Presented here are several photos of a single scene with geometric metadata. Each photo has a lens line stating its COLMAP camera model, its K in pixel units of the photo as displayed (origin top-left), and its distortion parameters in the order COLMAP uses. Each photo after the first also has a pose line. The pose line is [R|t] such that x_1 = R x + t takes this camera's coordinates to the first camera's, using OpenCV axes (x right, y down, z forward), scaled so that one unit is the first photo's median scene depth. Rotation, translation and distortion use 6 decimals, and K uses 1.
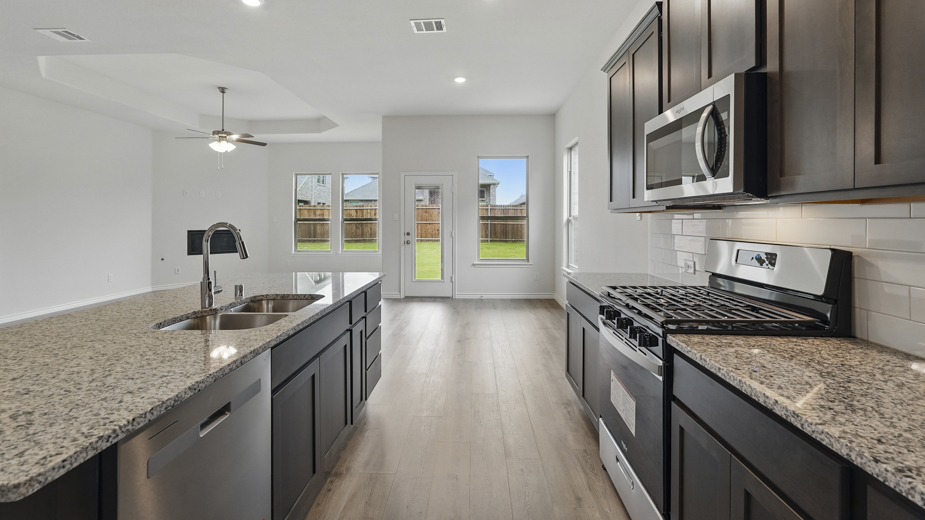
lens RADIAL K [[414.2, 0, 459.4], [0, 414.2, 215.8], [0, 0, 1]] dist [-0.003567, -0.000404]
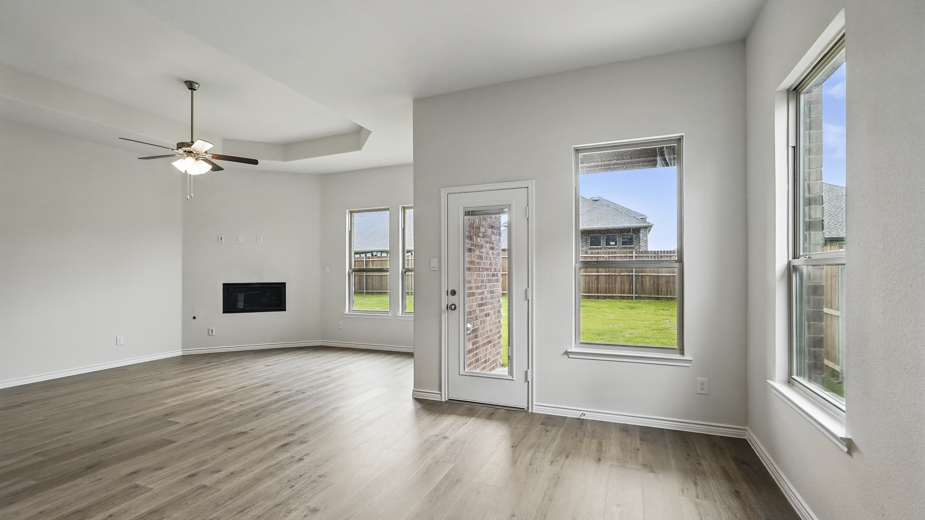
lens RADIAL K [[413.6, 0, 459.6], [0, 413.6, 267.8], [0, 0, 1]] dist [-0.000569, 0.000239]
pose [[0.939168, -0.005586, -0.343414, 0.087414], [0.005992, 0.999982, 0.000120, 0.007873], [0.343407, -0.002170, 0.939184, 0.449884]]
